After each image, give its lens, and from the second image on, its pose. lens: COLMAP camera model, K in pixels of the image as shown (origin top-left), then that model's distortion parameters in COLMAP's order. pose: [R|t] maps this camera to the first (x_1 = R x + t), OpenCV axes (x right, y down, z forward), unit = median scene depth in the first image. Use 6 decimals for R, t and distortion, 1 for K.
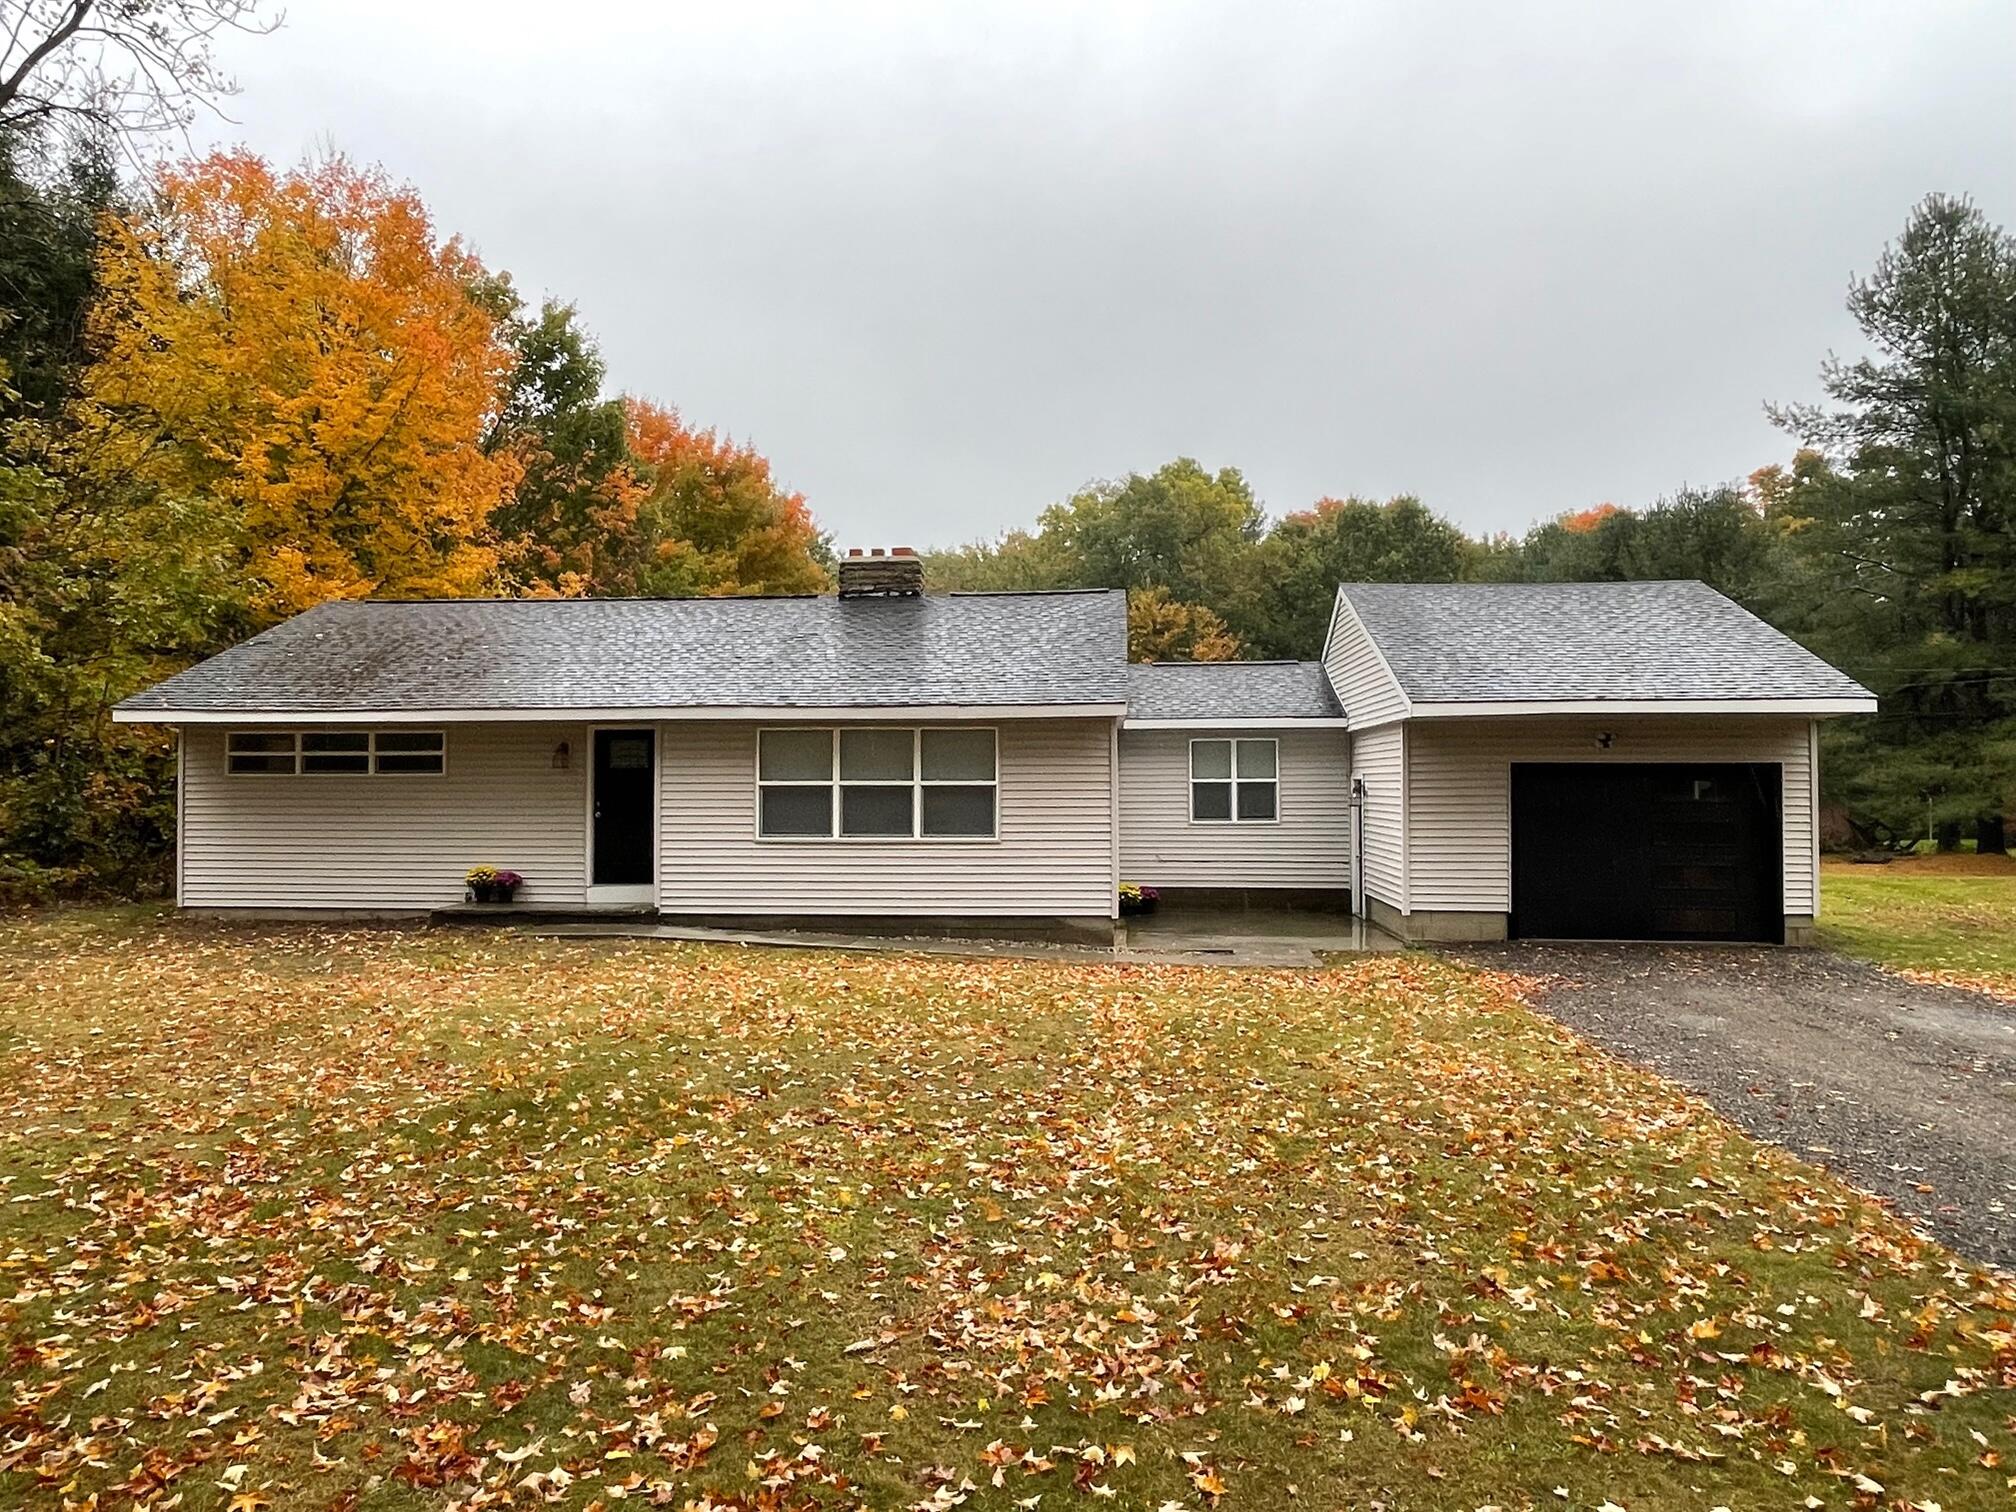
lens RADIAL K [[1356.9, 0, 1007.5], [0, 1356.9, 752.9], [0, 0, 1]] dist [-0.006084, -0.000504]
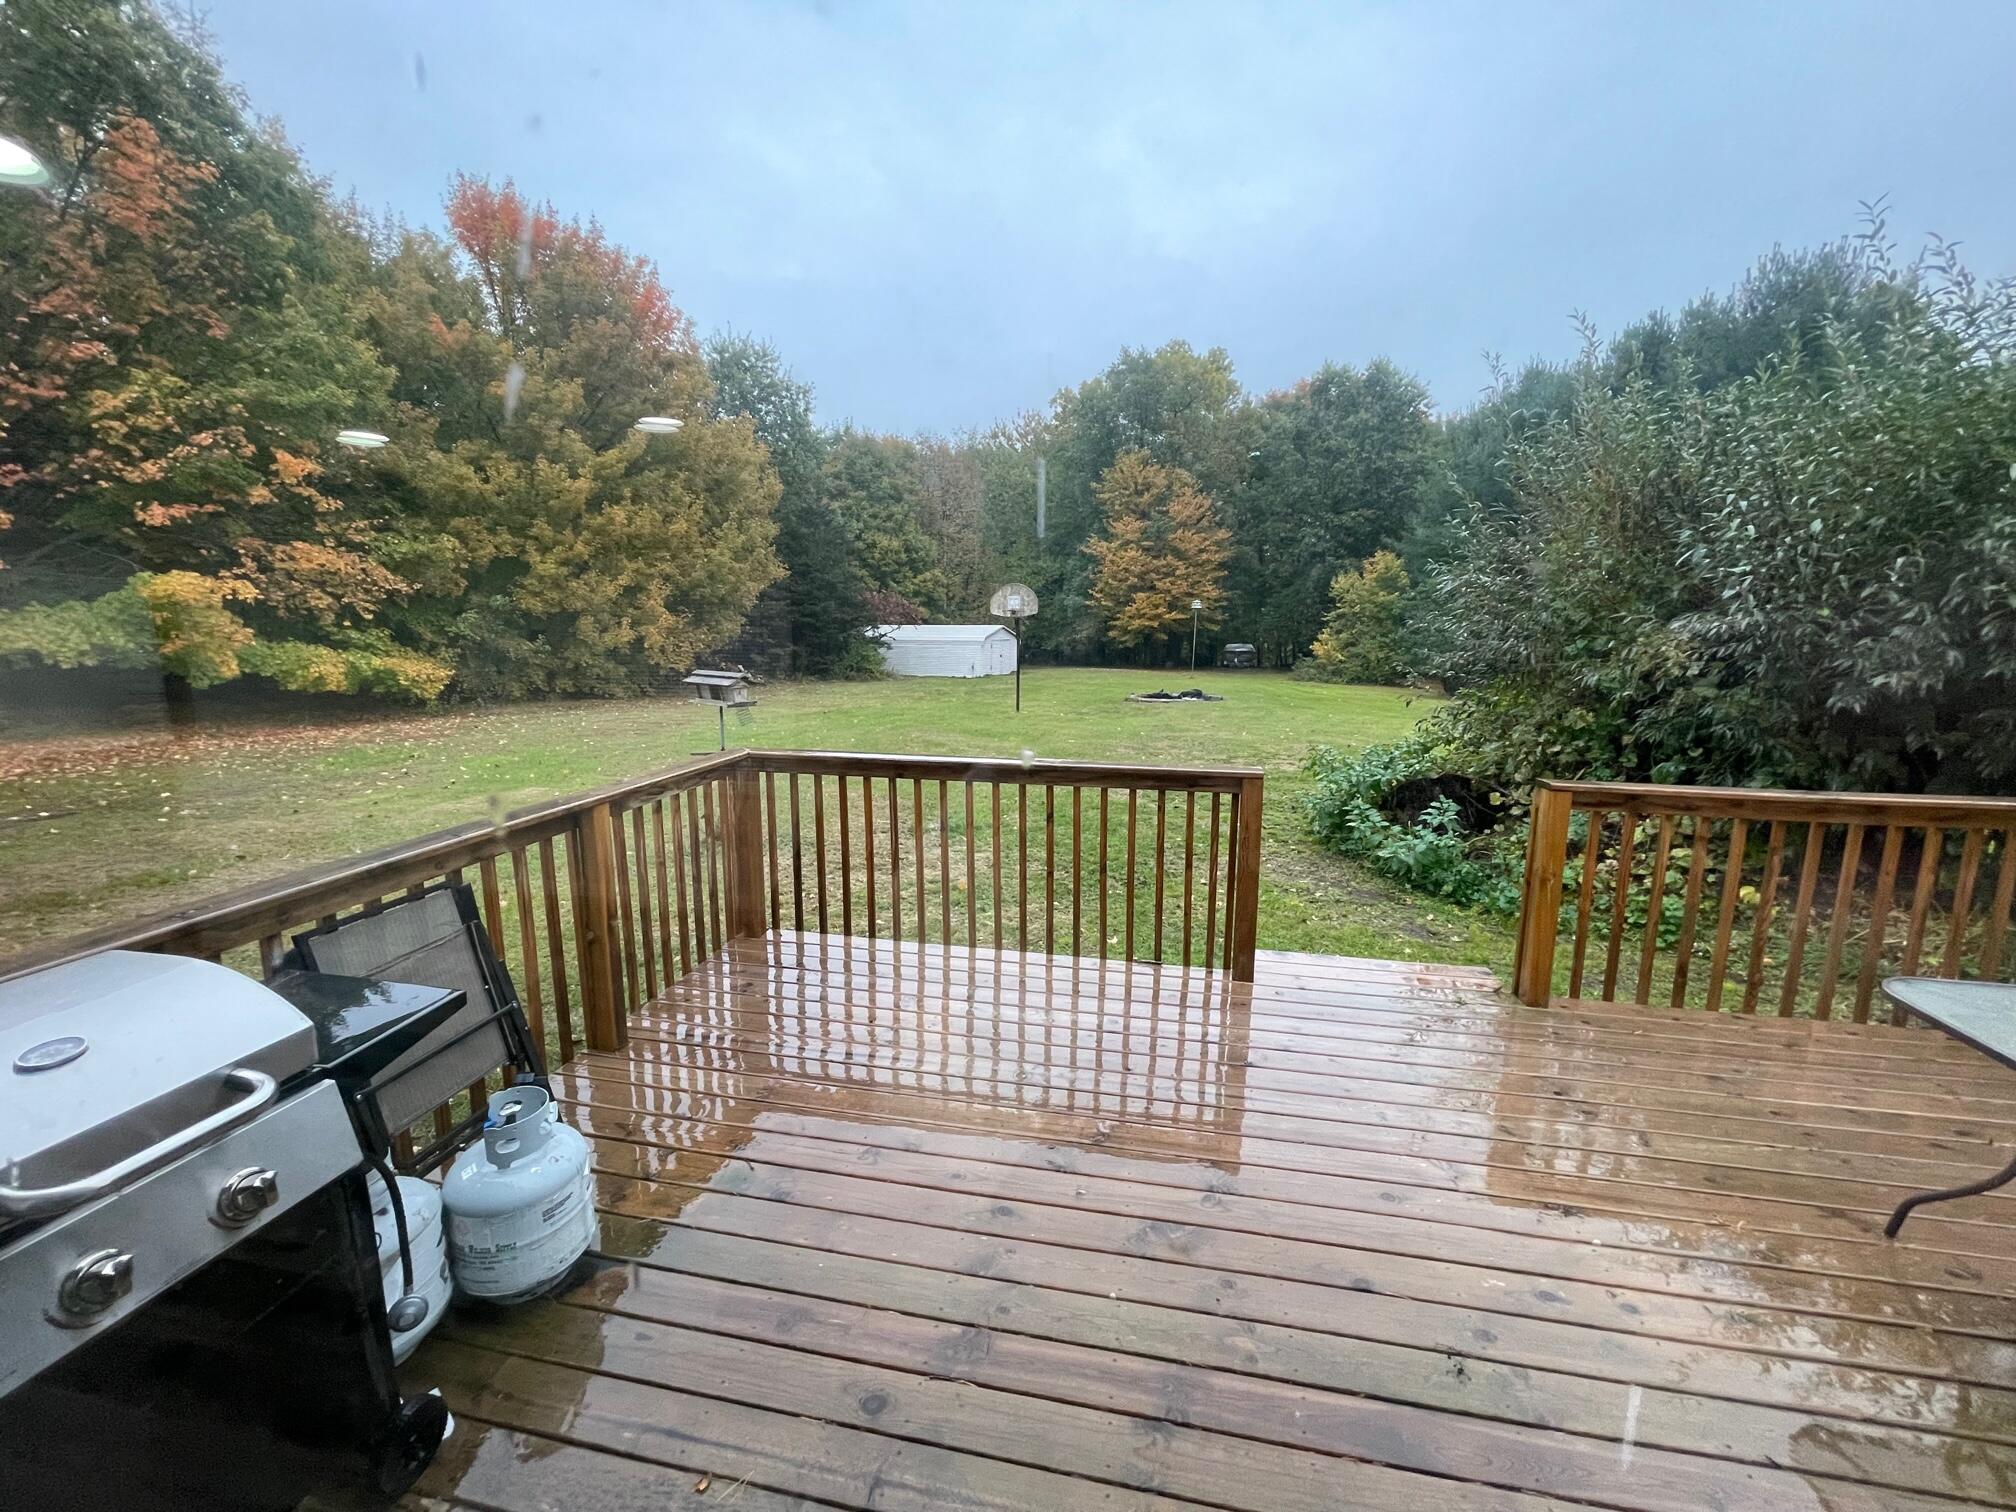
lens RADIAL K [[805.4, 0, 1004.4], [0, 805.4, 758.6], [0, 0, 1]] dist [-0.004868, 0.001973]
pose [[0.993764, 0.023728, -0.108950, 0.356716], [-0.003033, 0.982486, 0.186310, 0.018006], [0.111463, -0.184817, 0.976432, 1.344977]]
